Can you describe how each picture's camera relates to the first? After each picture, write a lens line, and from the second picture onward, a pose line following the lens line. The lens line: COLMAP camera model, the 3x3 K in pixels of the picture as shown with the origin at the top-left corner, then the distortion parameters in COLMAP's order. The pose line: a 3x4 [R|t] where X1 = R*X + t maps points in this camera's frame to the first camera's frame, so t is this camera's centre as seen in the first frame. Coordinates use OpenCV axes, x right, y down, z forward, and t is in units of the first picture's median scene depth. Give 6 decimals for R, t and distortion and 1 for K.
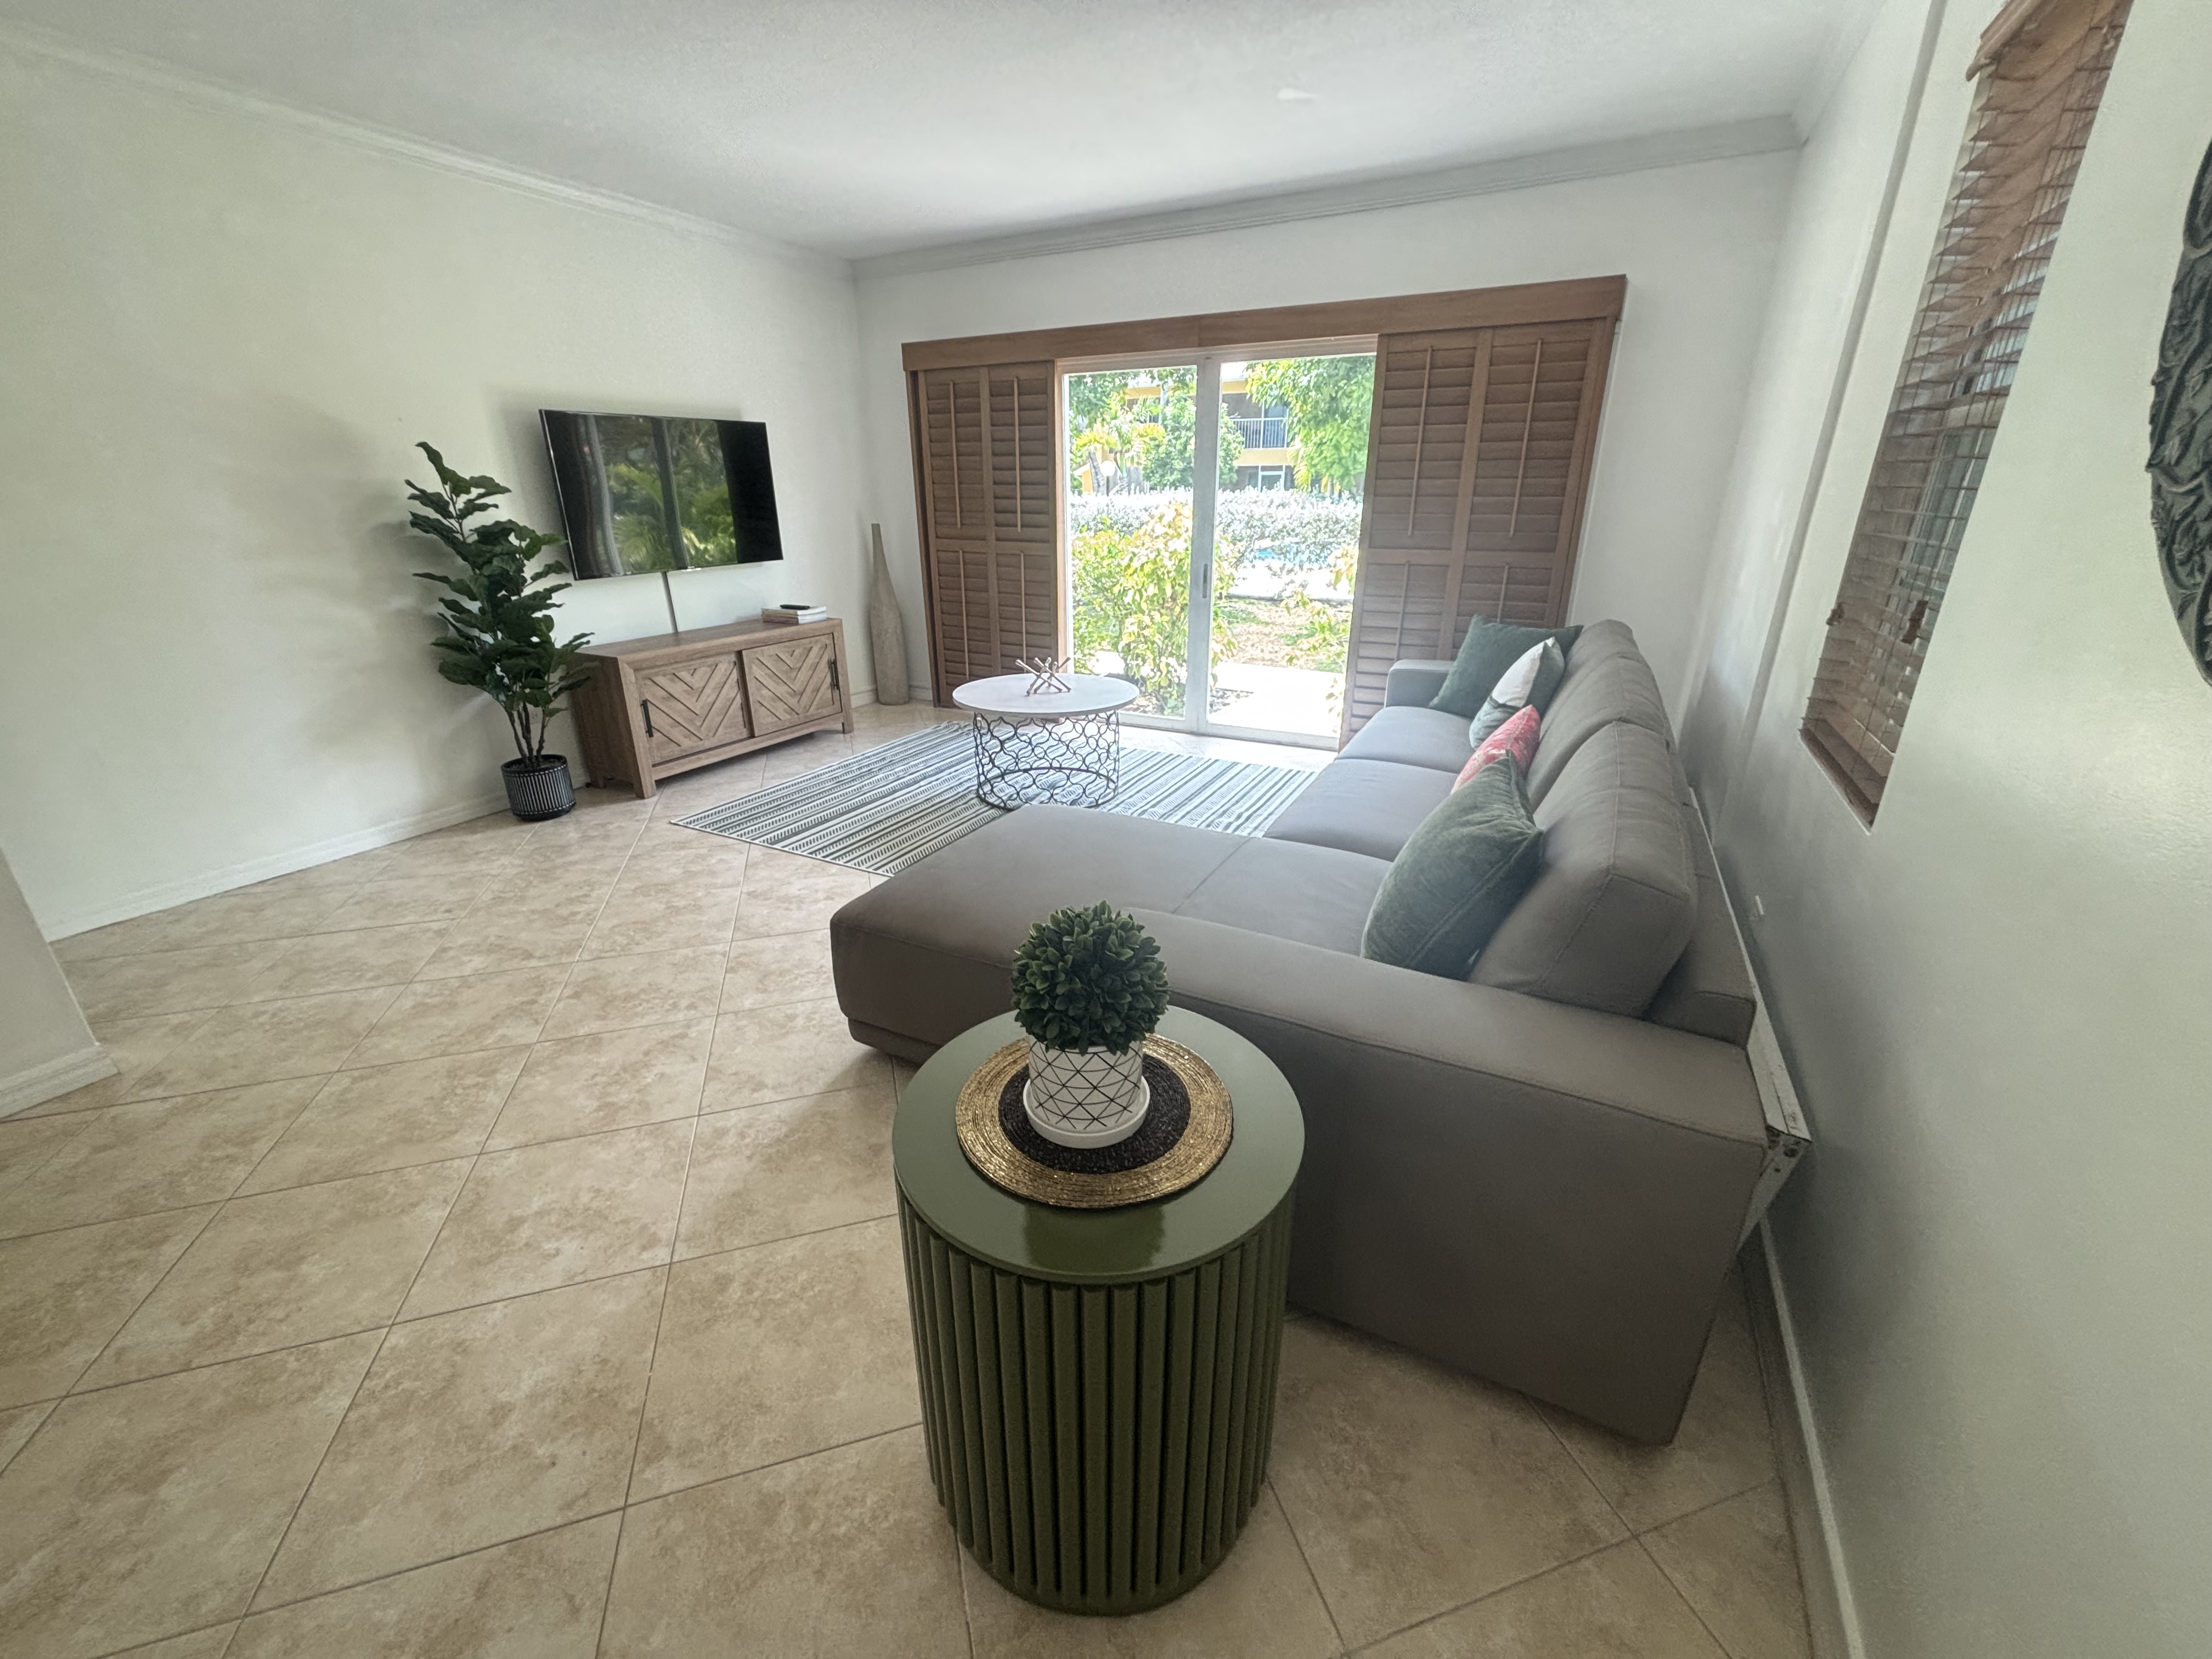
lens RADIAL K [[887.0, 0, 1099.7], [0, 887.0, 831.1], [0, 0, 1]] dist [-0.003641, 0.000101]
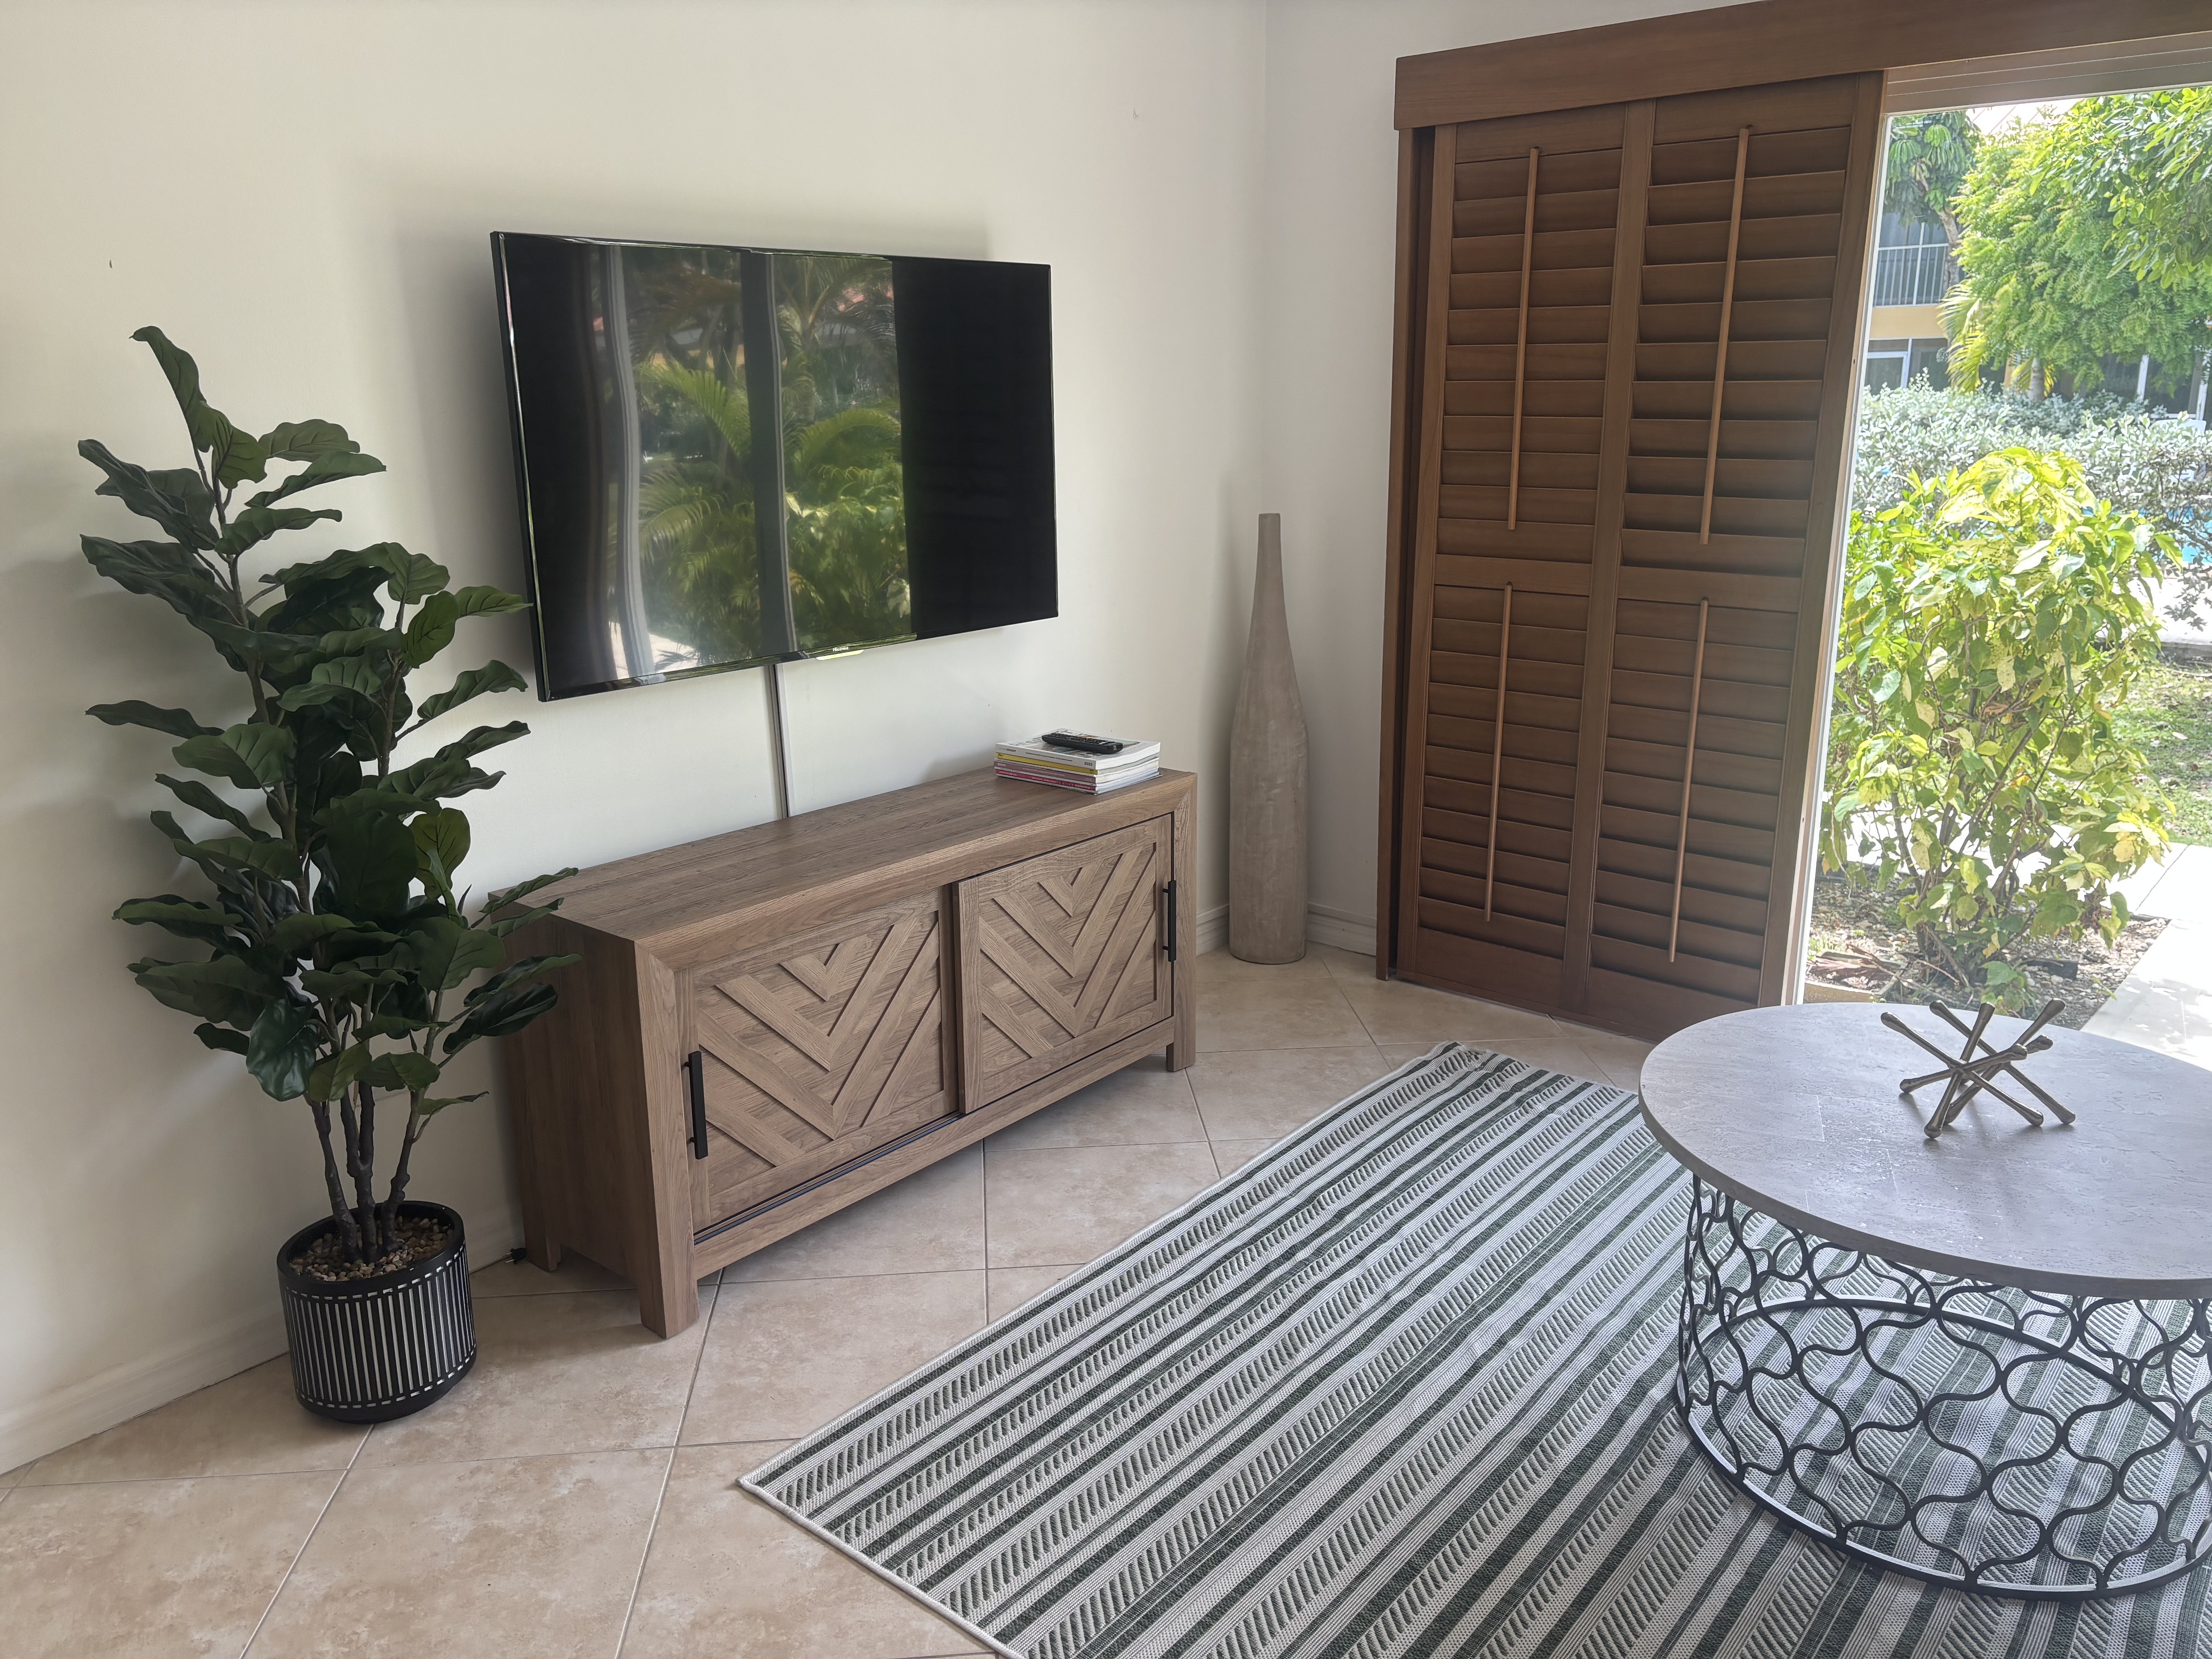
lens RADIAL K [[1685.0, 0, 1114.1], [0, 1685.0, 832.9], [0, 0, 1]] dist [0.028775, -0.021339]
pose [[0.981076, 0.049363, -0.187225, -0.223705], [-0.069394, 0.992362, -0.101987, -0.163422], [0.180761, 0.113049, 0.977008, 0.363315]]
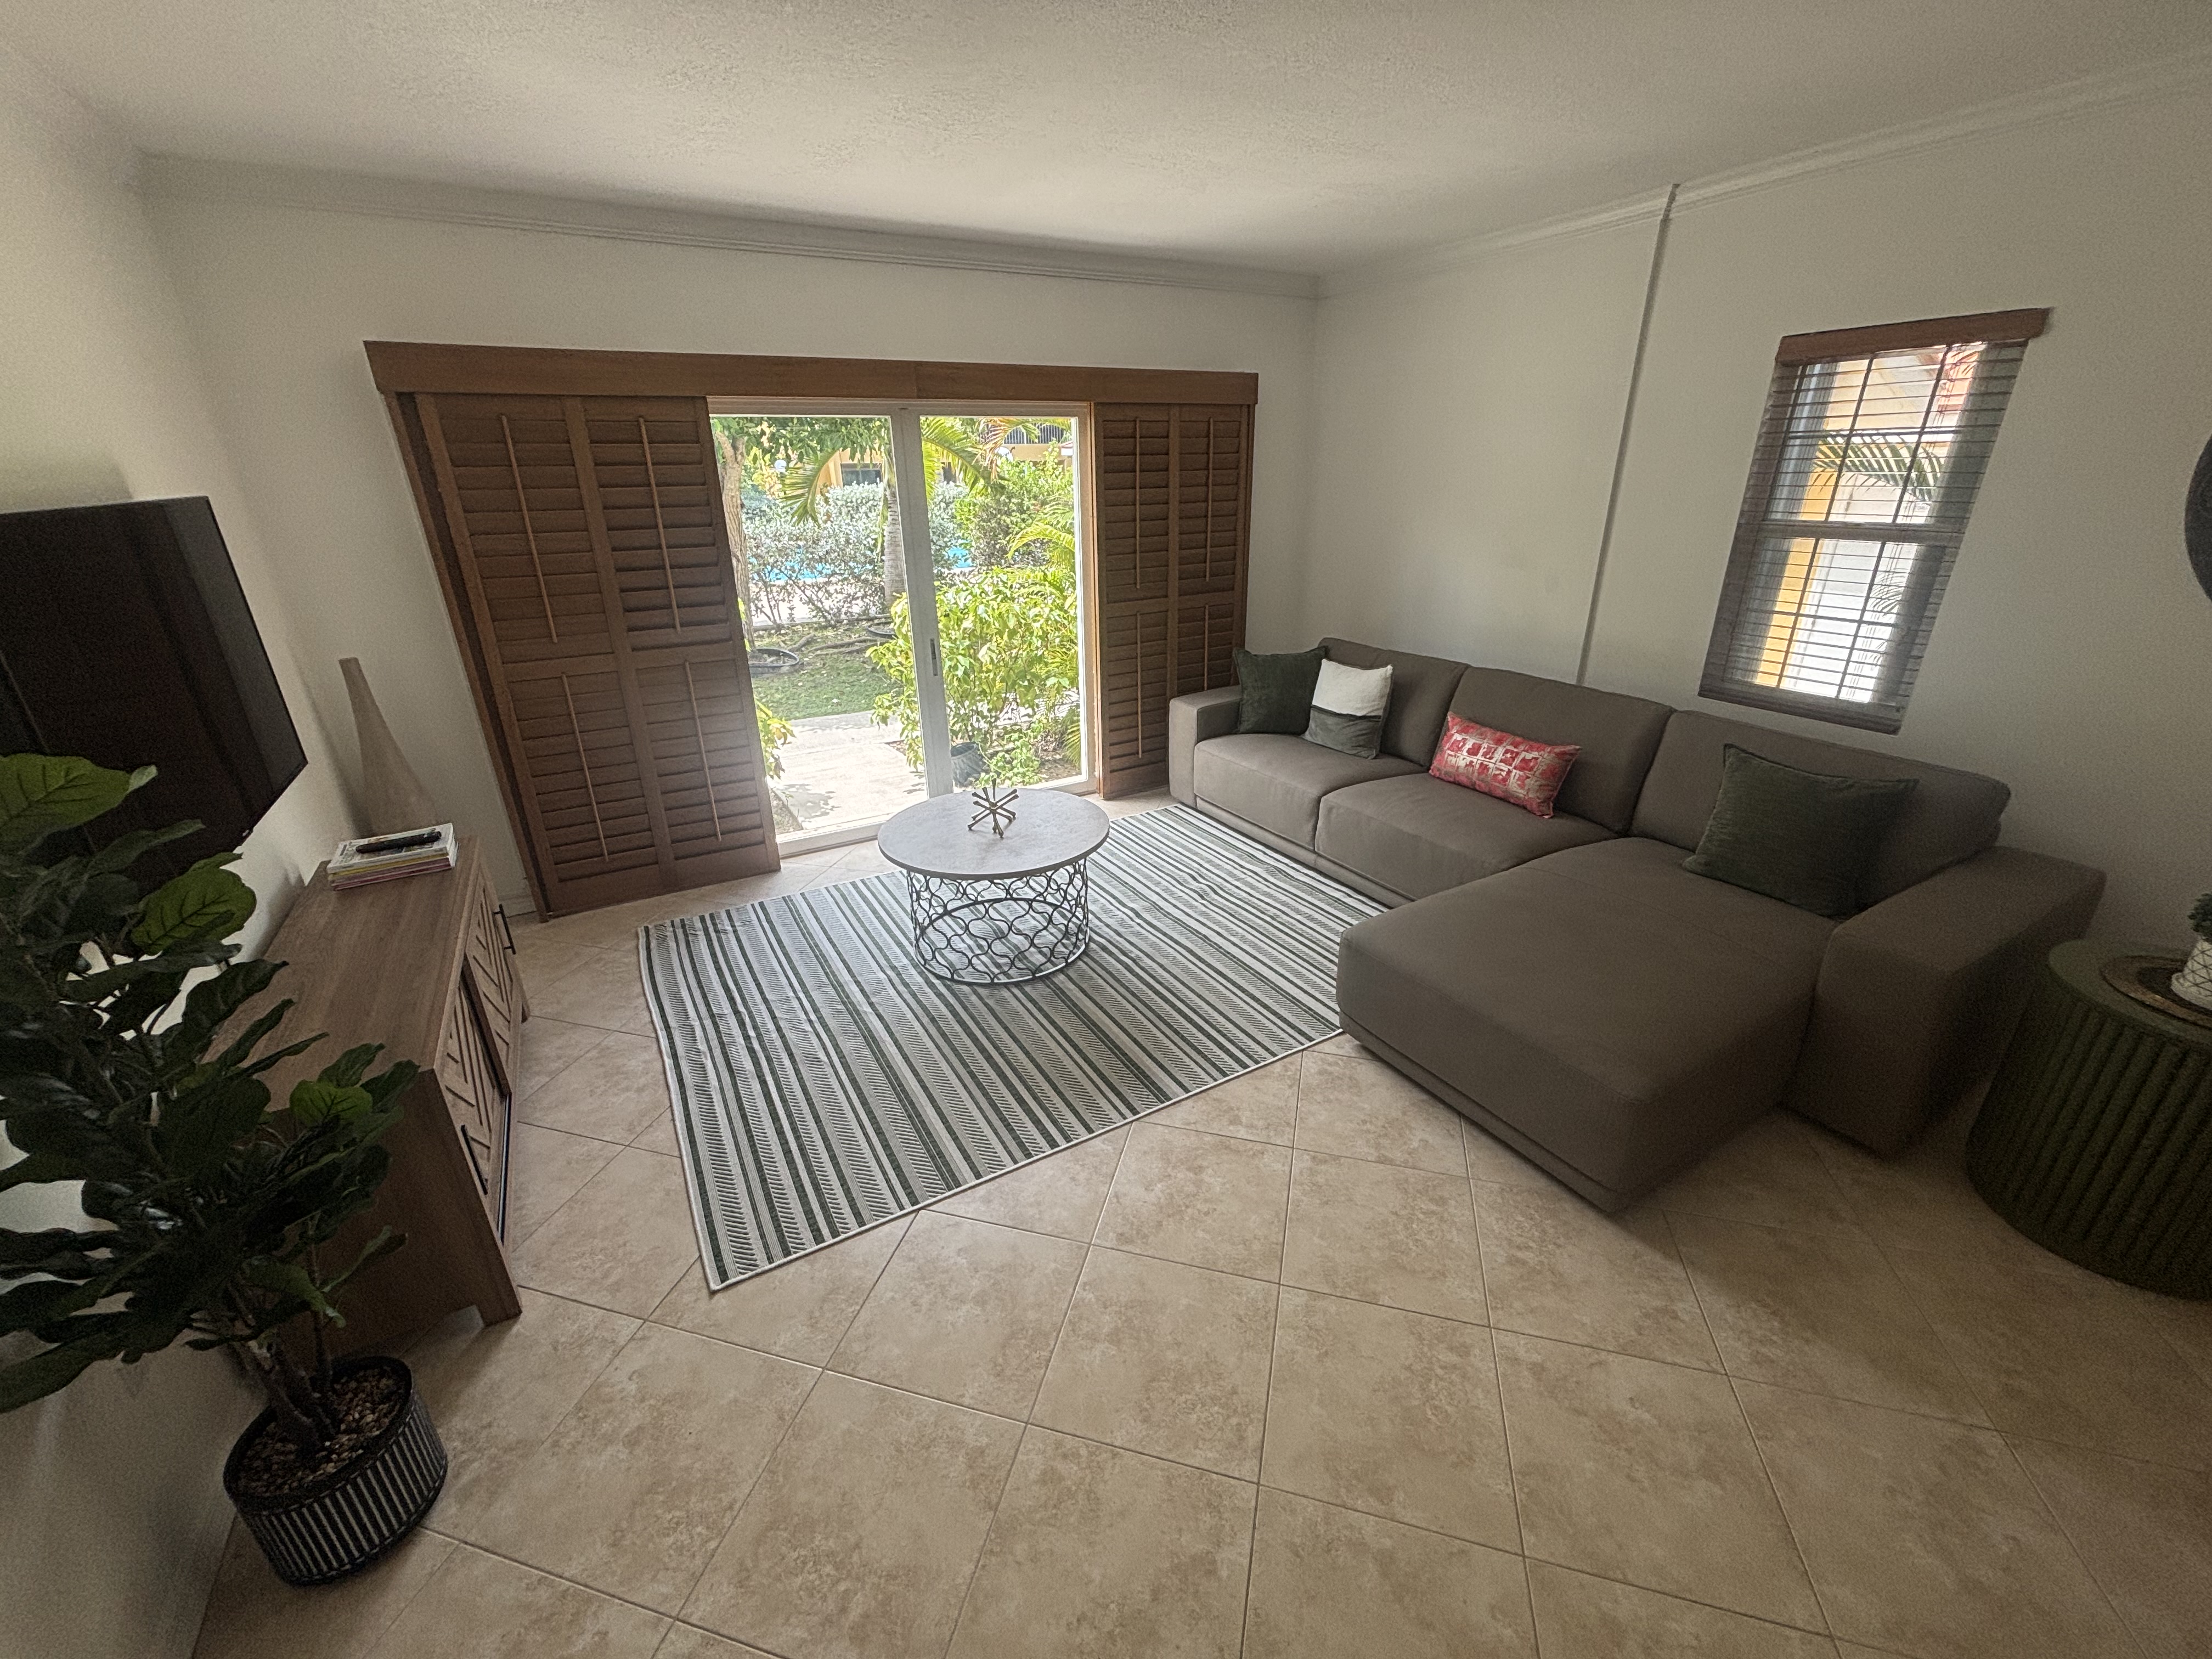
lens RADIAL K [[887.0, 0, 1099.2], [0, 887.0, 832.0], [0, 0, 1]] dist [-0.003641, 0.000101]
pose [[0.532073, -0.325265, 0.781730, -0.599879], [0.325139, 0.930972, 0.166061, -0.238657], [-0.781782, 0.165815, 0.601101, 0.413284]]
